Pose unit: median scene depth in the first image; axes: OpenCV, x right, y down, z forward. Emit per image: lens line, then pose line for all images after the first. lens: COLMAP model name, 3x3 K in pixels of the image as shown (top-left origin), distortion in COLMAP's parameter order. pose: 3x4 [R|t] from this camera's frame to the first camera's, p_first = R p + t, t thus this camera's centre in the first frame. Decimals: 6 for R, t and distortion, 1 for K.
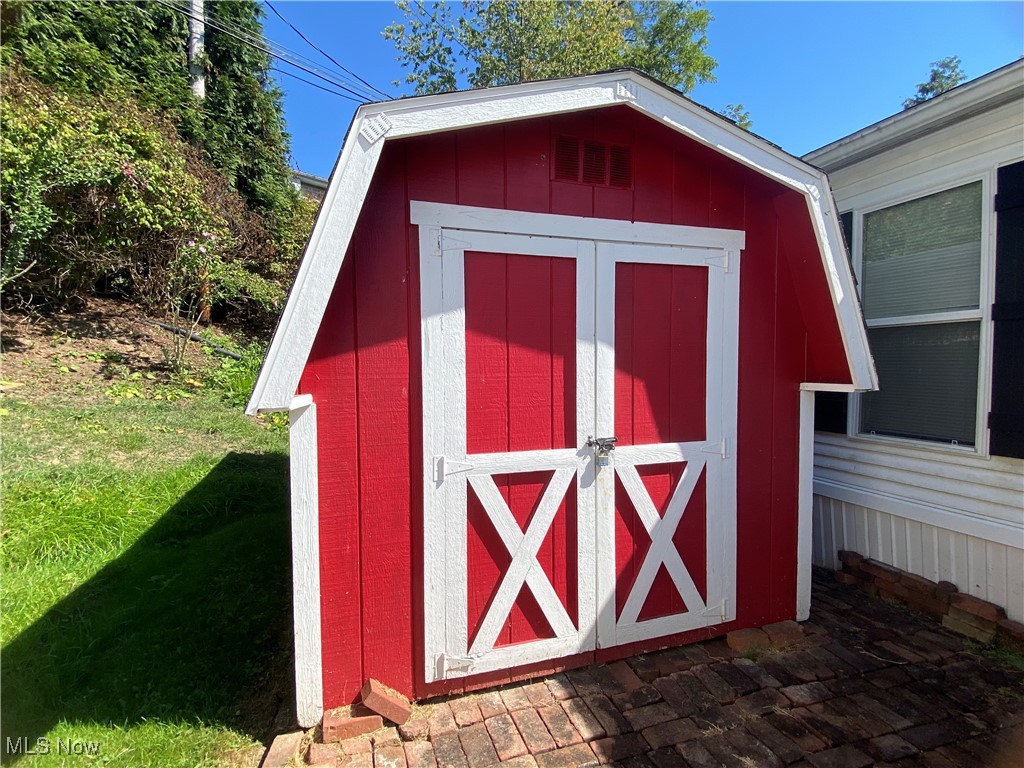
lens RADIAL K [[495.6, 0, 512.0], [0, 495.6, 384.0], [0, 0, 1]] dist [0.017526, -0.020034]
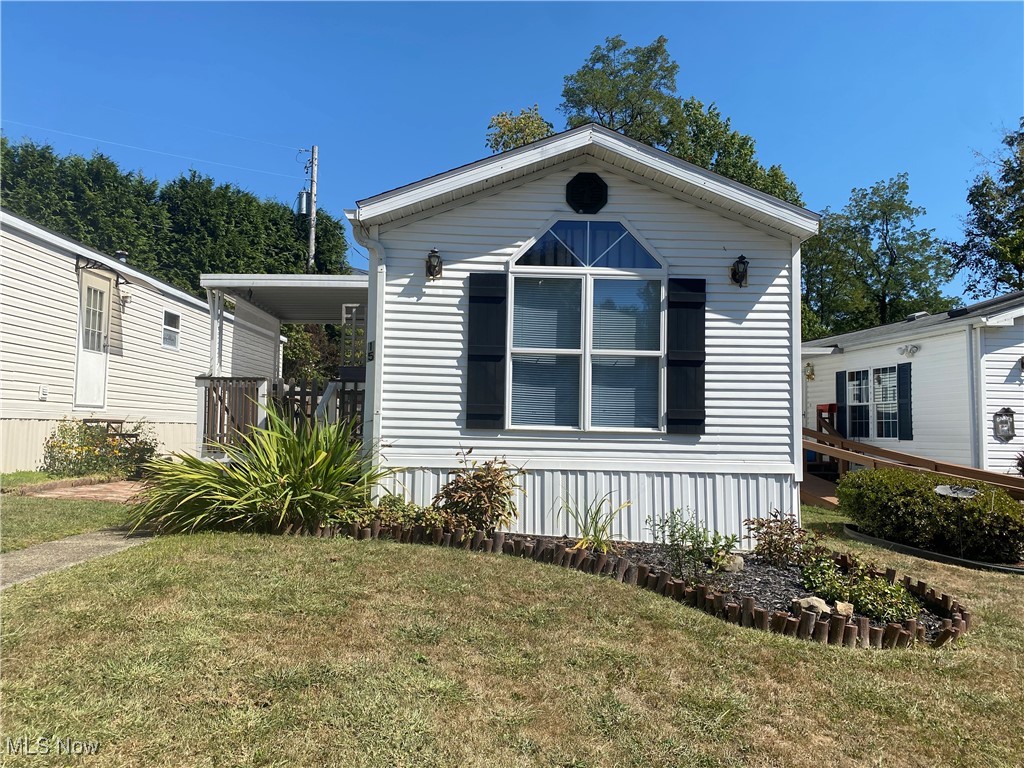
lens RADIAL K [[775.2, 0, 506.9], [0, 775.2, 379.4], [0, 0, 1]] dist [0.061929, -0.002322]
pose [[0.960278, -0.000072, -0.279044, 4.756200], [-0.030663, 0.993917, -0.105775, 0.584039], [0.277354, 0.110130, 0.954435, -8.203575]]
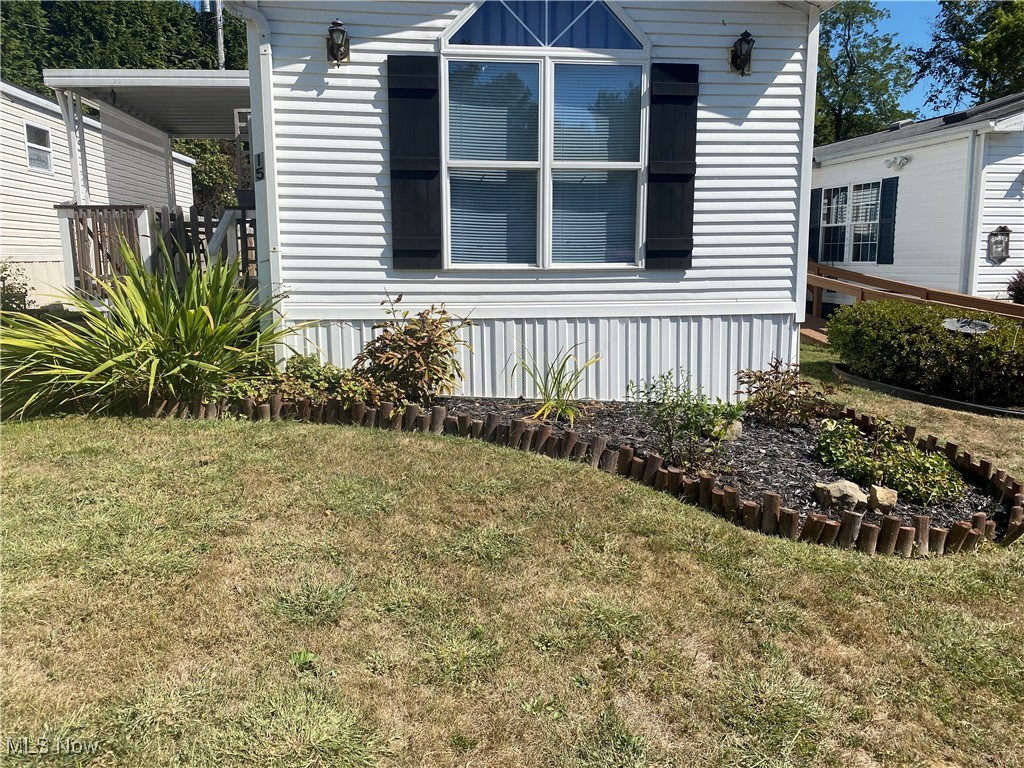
lens RADIAL K [[771.2, 0, 513.5], [0, 771.2, 372.8], [0, 0, 1]] dist [0.056767, -0.067553]
pose [[0.978990, 0.028105, -0.201961, 4.590324], [-0.006818, 0.994414, 0.105330, 0.519992], [0.203793, -0.101740, 0.973713, -7.543066]]
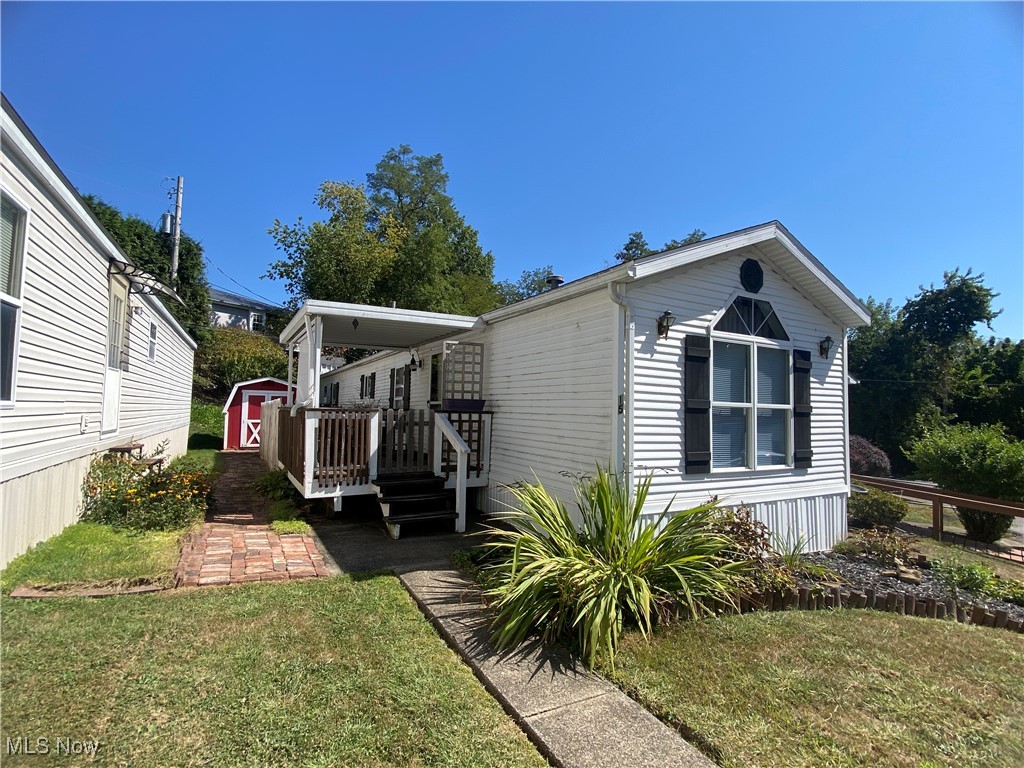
lens RADIAL K [[495.6, 0, 512.0], [0, 495.6, 384.0], [0, 0, 1]] dist [0.017526, -0.020034]
pose [[0.982012, 0.032610, 0.185982, 2.440743], [-0.014616, 0.995146, -0.097315, 0.268042], [-0.188253, 0.092846, 0.977722, -7.286646]]
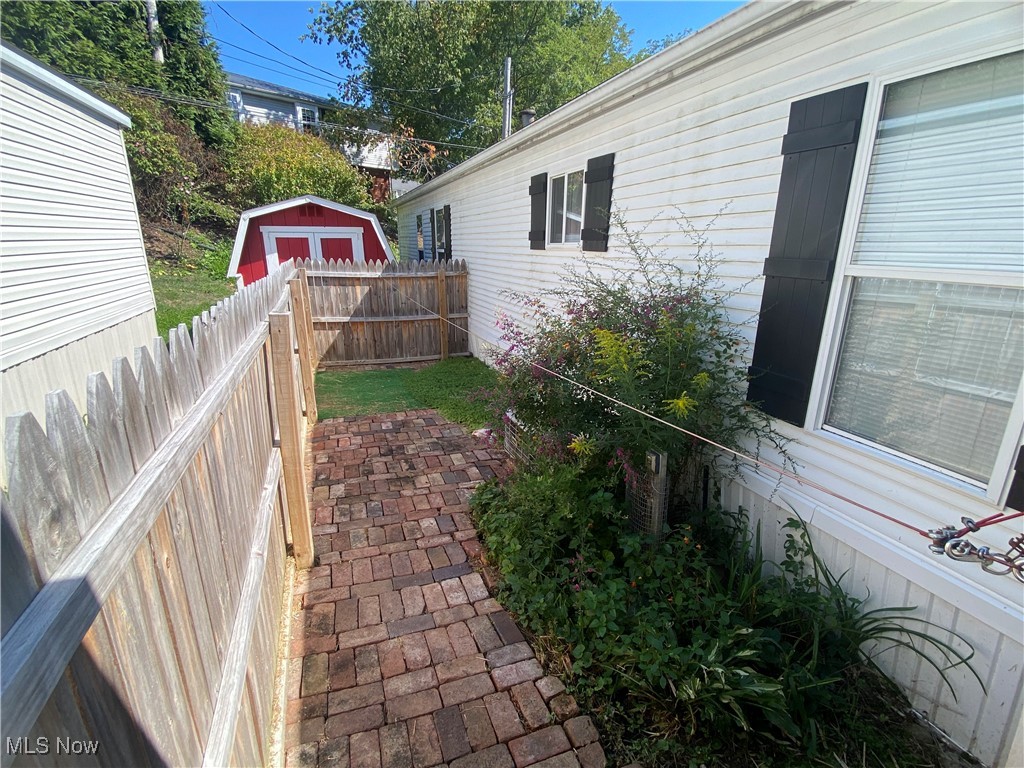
lens RADIAL K [[495.6, 0, 512.0], [0, 495.6, 384.0], [0, 0, 1]] dist [0.017526, -0.020034]
pose [[0.999380, -0.006607, 0.034572, 1.511493], [-0.001868, 0.970884, 0.239542, -0.076303], [-0.035148, -0.239458, 0.970270, -2.957252]]
